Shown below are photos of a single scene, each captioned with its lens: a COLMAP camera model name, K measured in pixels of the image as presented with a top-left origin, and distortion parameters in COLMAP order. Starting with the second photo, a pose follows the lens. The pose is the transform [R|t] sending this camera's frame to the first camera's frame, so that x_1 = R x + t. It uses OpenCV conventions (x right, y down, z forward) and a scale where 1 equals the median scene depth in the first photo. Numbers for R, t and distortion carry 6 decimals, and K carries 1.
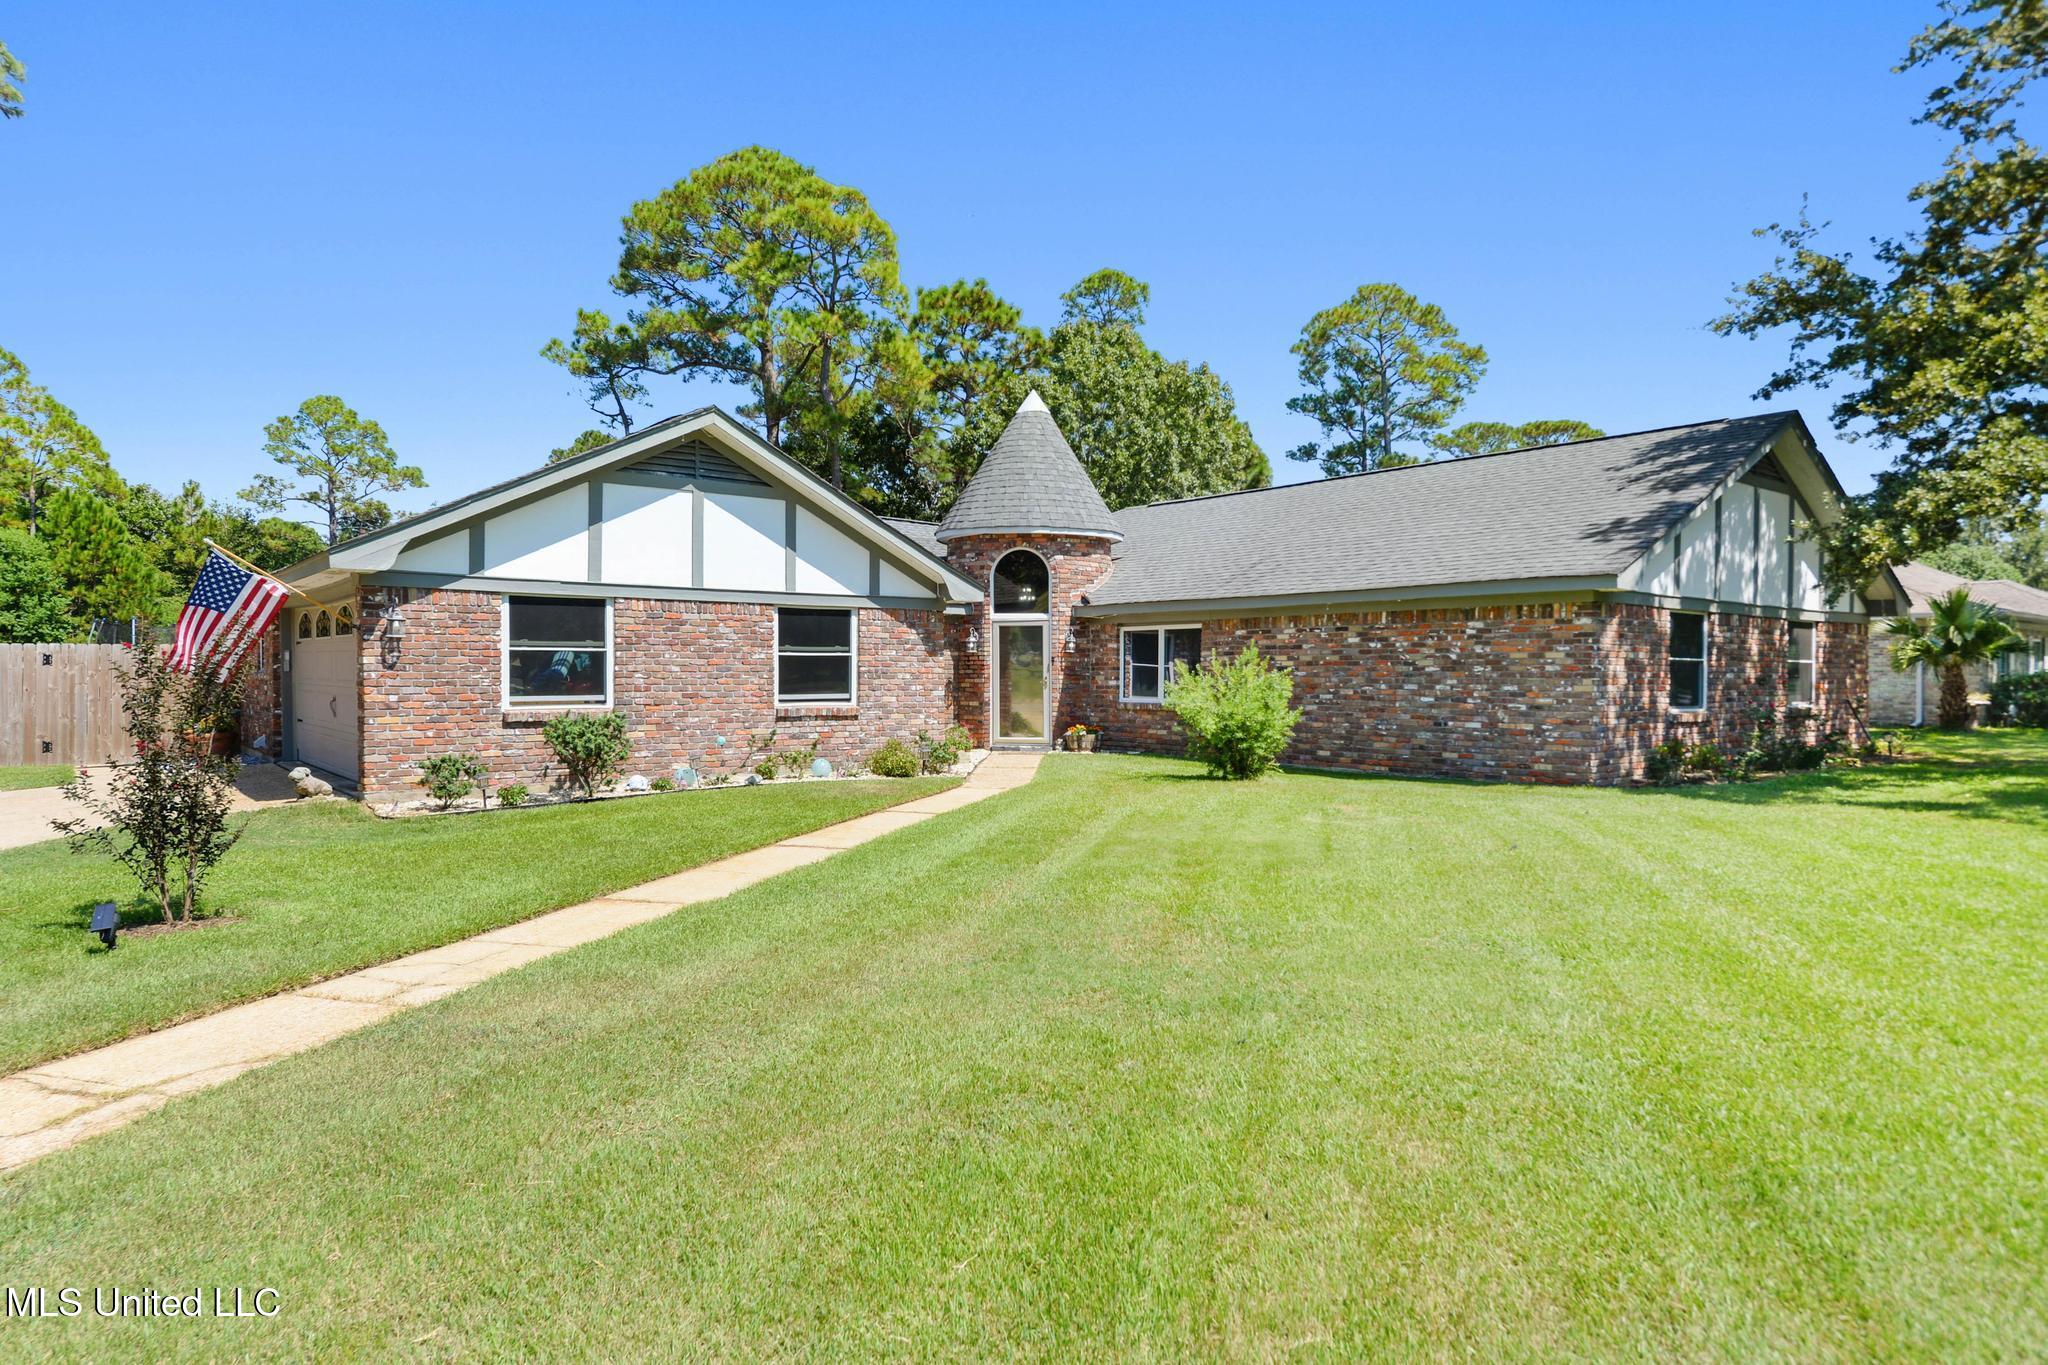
lens RADIAL K [[1249.5, 0, 1017.7], [0, 1249.5, 675.8], [0, 0, 1]] dist [0.000864, 0.006271]
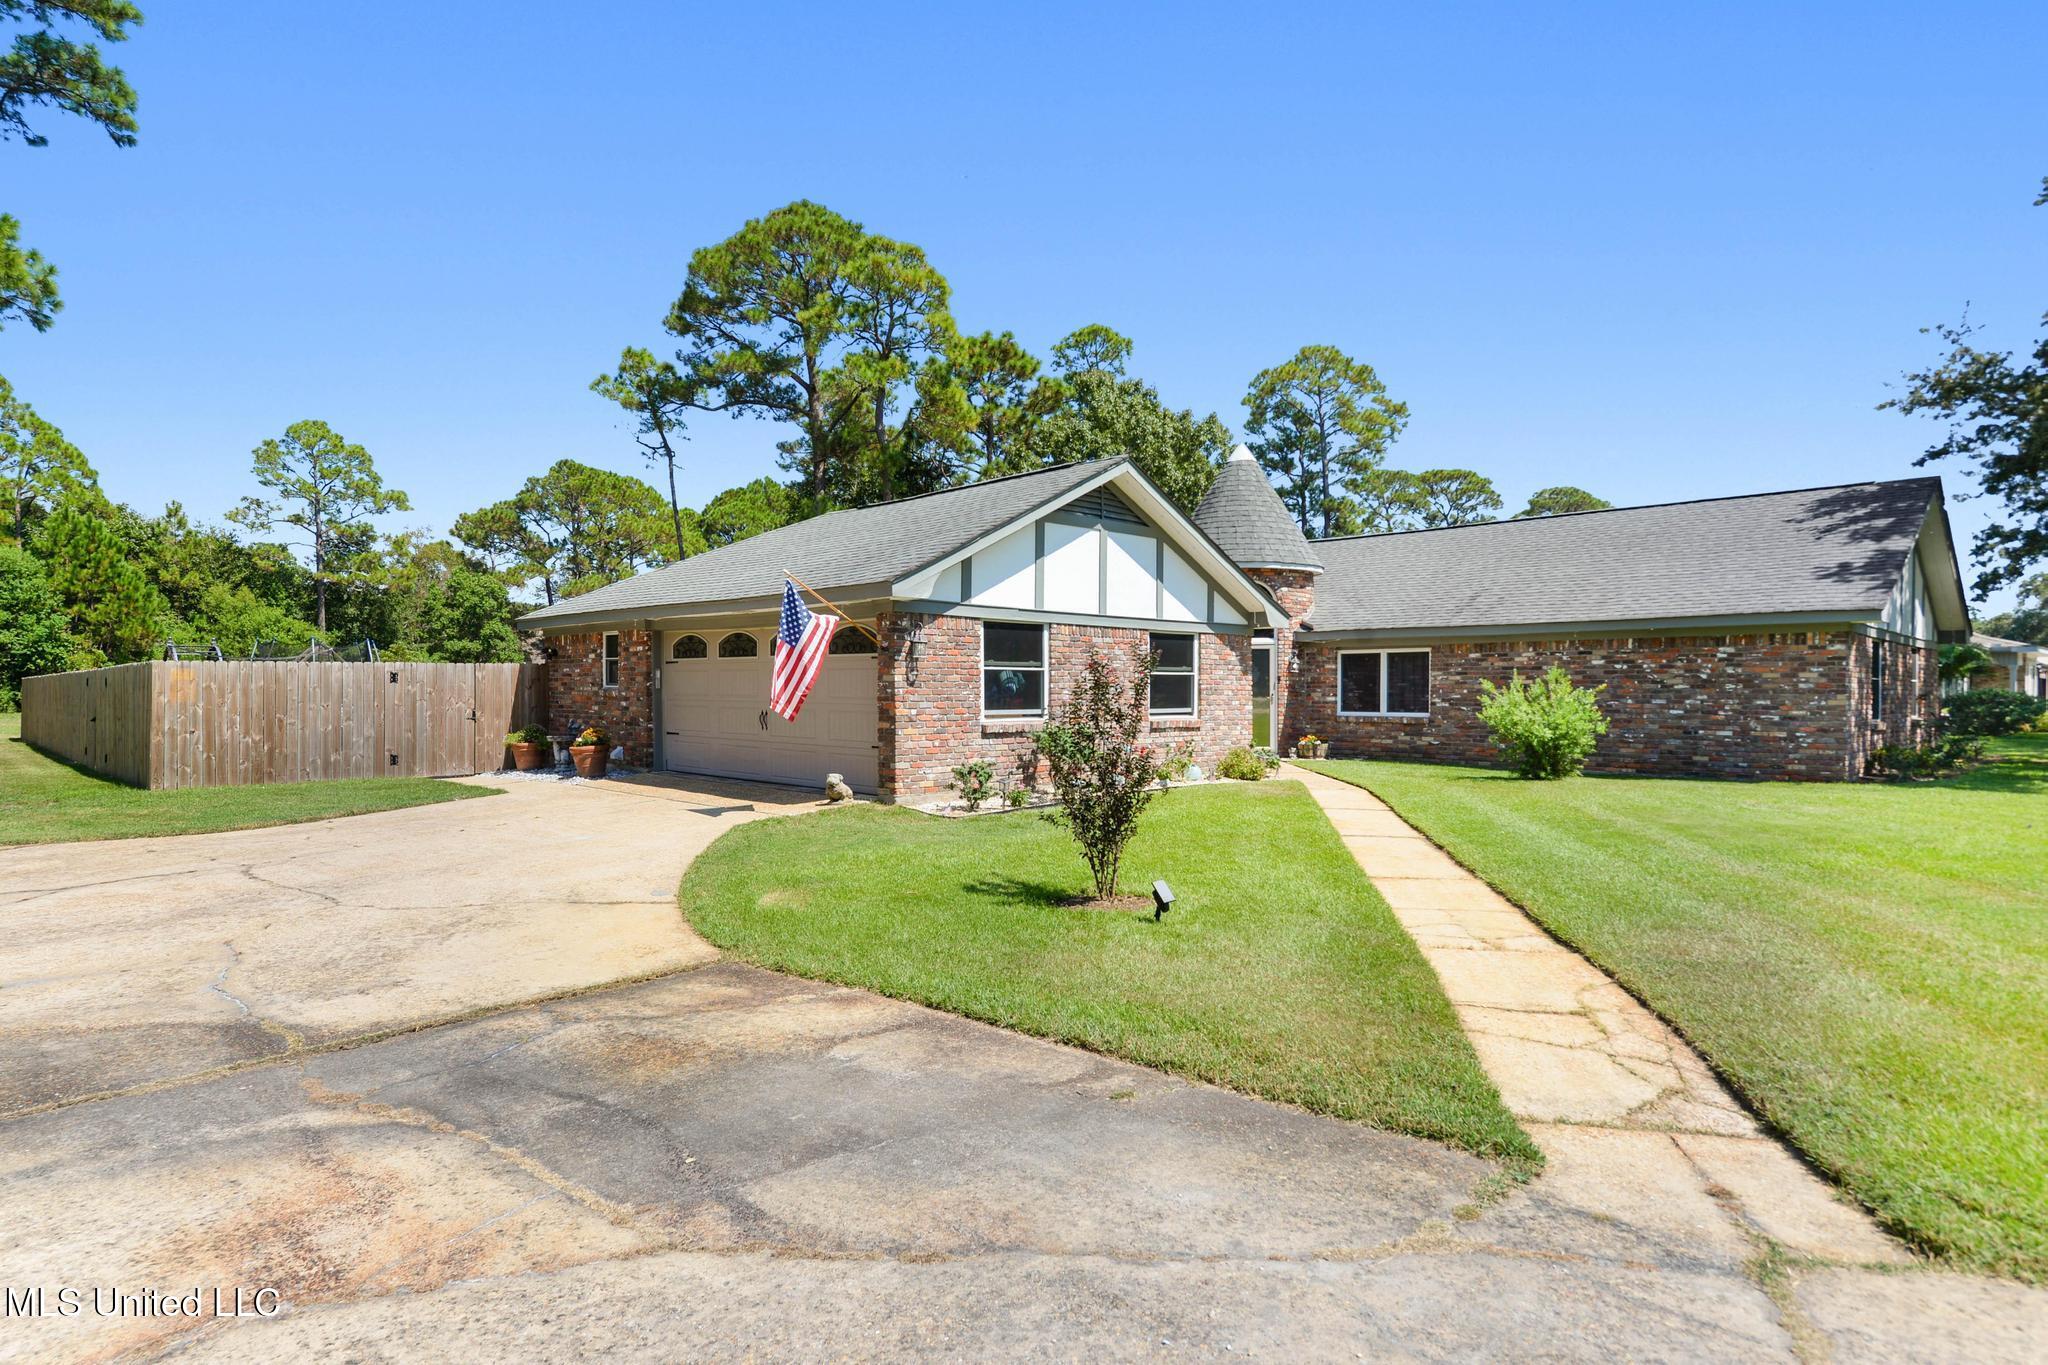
lens RADIAL K [[1155.3, 0, 1034.1], [0, 1155.3, 695.2], [0, 0, 1]] dist [0.008817, -0.002018]
pose [[0.994002, -0.000329, 0.109366, -0.310401], [0.000218, 0.999999, 0.001027, 0.001178], [-0.109366, -0.000997, 0.994001, -0.027467]]
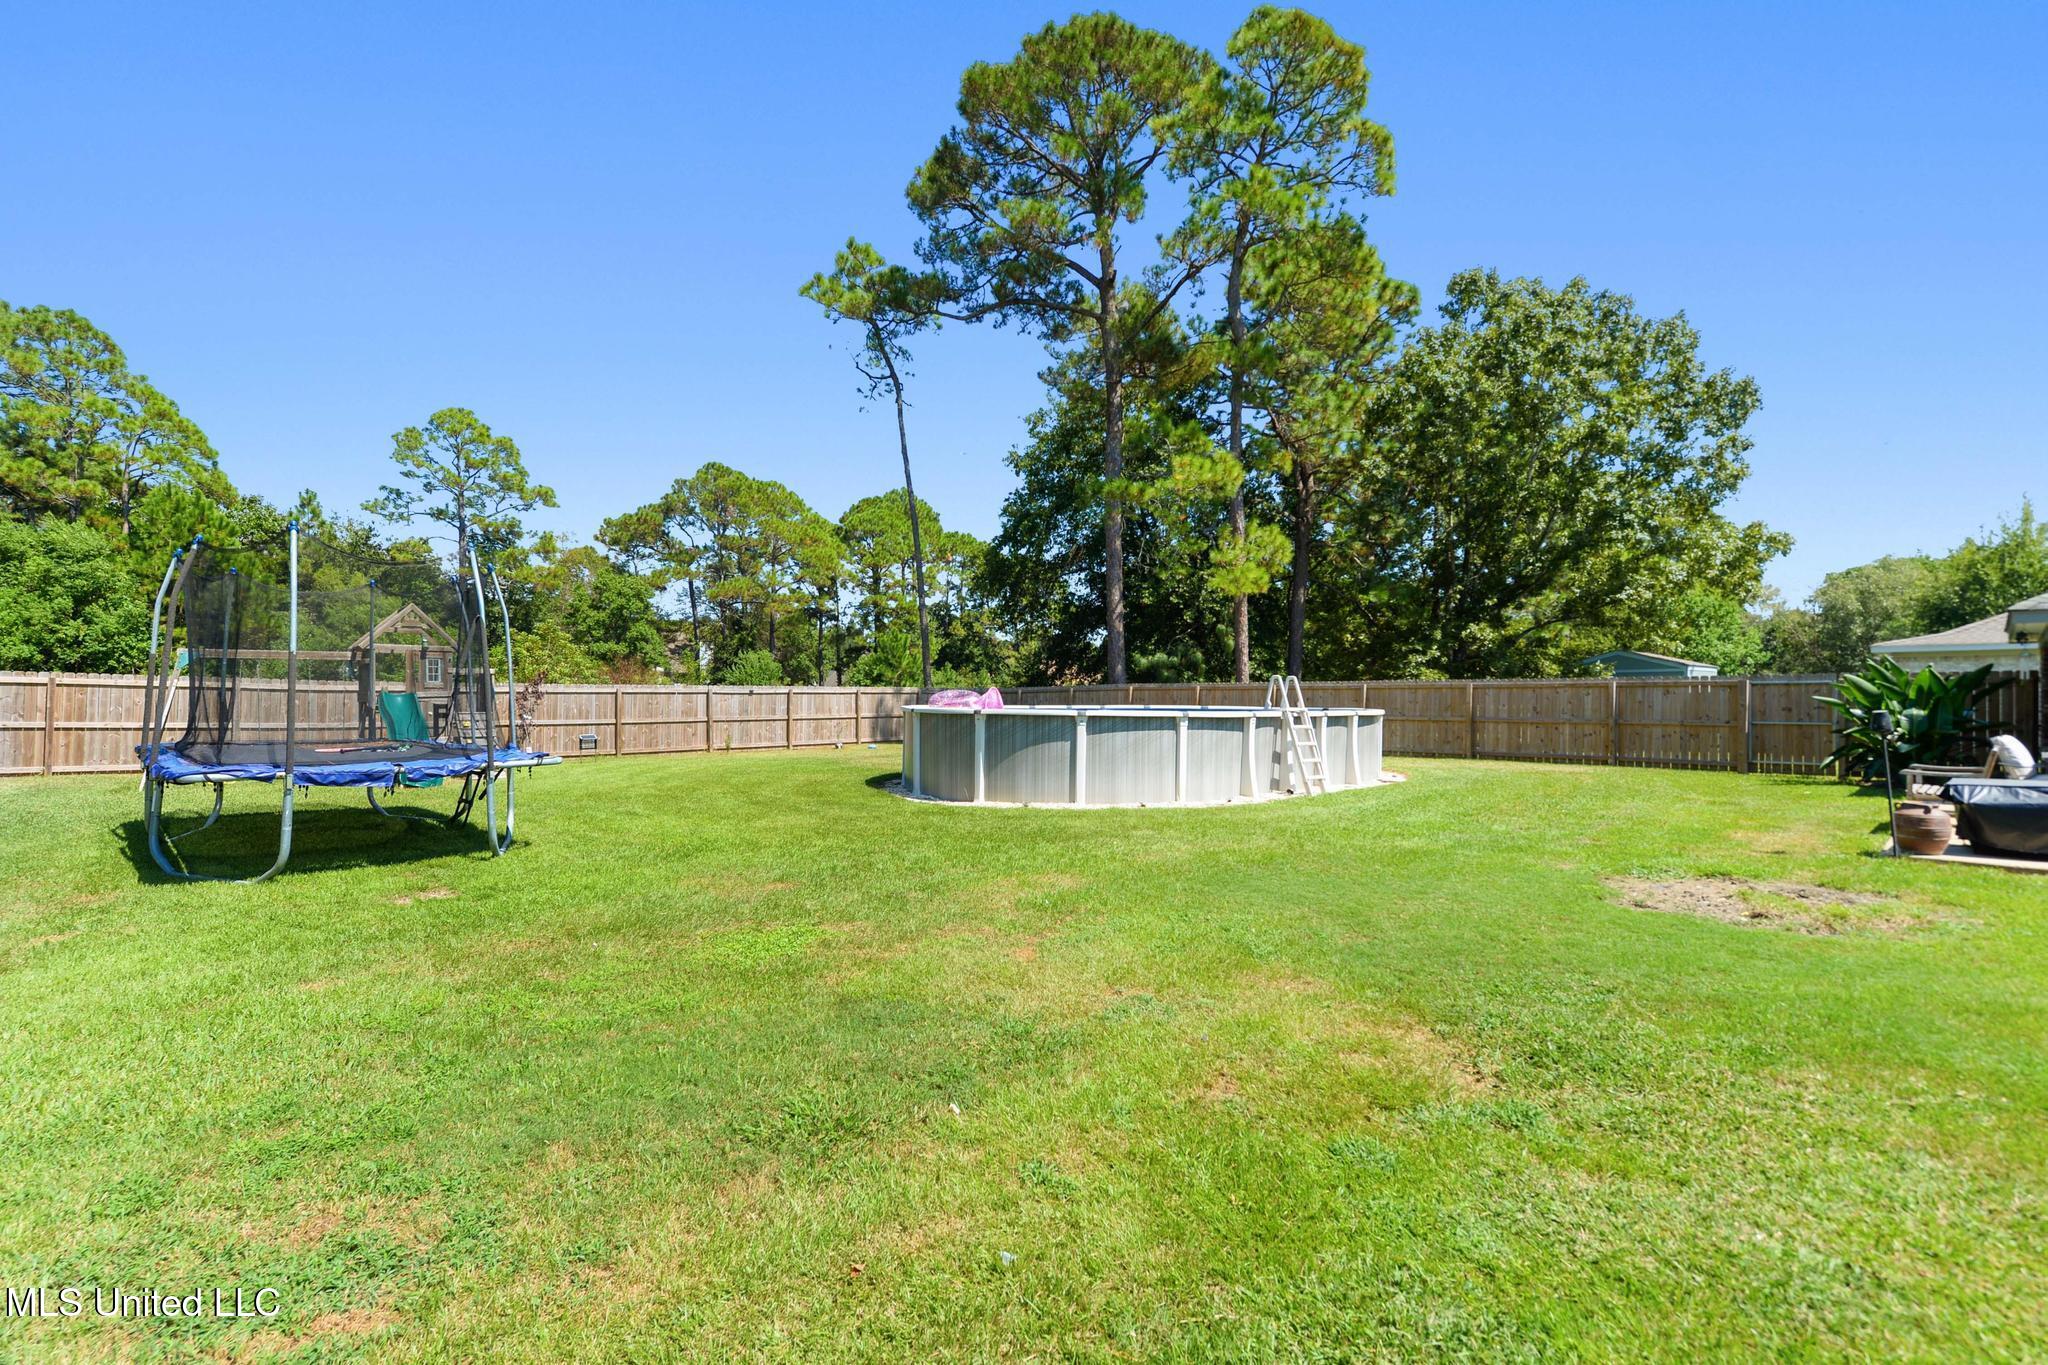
lens RADIAL K [[938.0, 0, 1036.2], [0, 938.0, 674.9], [0, 0, 1]] dist [0.000452, -0.002851]
pose [[0.995678, 0.003939, 0.092794, -0.765445], [-0.001598, 0.999679, -0.025282, -0.000212], [-0.092864, 0.025025, 0.995364, 1.064350]]
